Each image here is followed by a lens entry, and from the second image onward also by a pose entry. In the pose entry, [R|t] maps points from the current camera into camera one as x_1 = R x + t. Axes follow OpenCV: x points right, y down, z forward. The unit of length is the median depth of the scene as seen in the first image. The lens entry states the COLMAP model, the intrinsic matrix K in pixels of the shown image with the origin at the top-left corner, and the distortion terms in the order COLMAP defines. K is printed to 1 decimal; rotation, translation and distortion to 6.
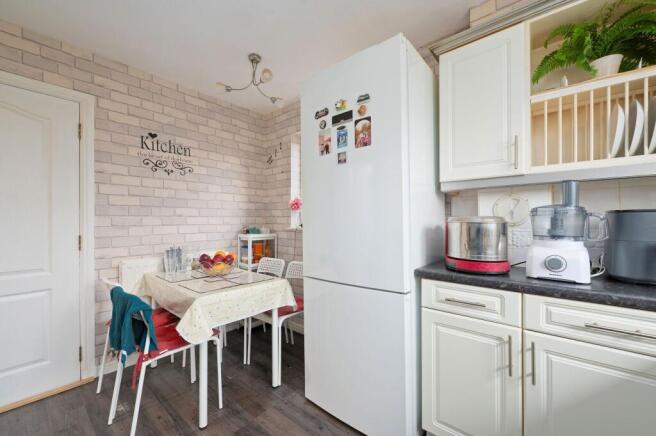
lens RADIAL K [[260.6, 0, 329.4], [0, 260.6, 219.3], [0, 0, 1]] dist [0.000129, 0.000046]
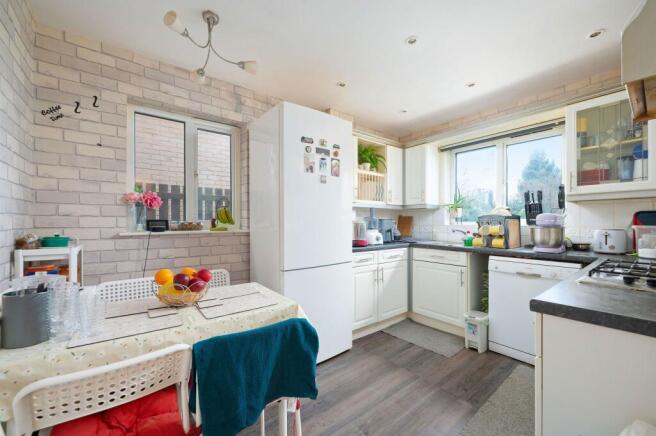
lens RADIAL K [[260.6, 0, 329.6], [0, 260.6, 221.2], [0, 0, 1]] dist [0.000129, 0.000046]
pose [[0.204351, 0.006610, 0.978875, -1.366093], [-0.004156, 0.999974, -0.005885, 0.006116], [-0.978889, -0.002866, 0.204373, 0.668344]]
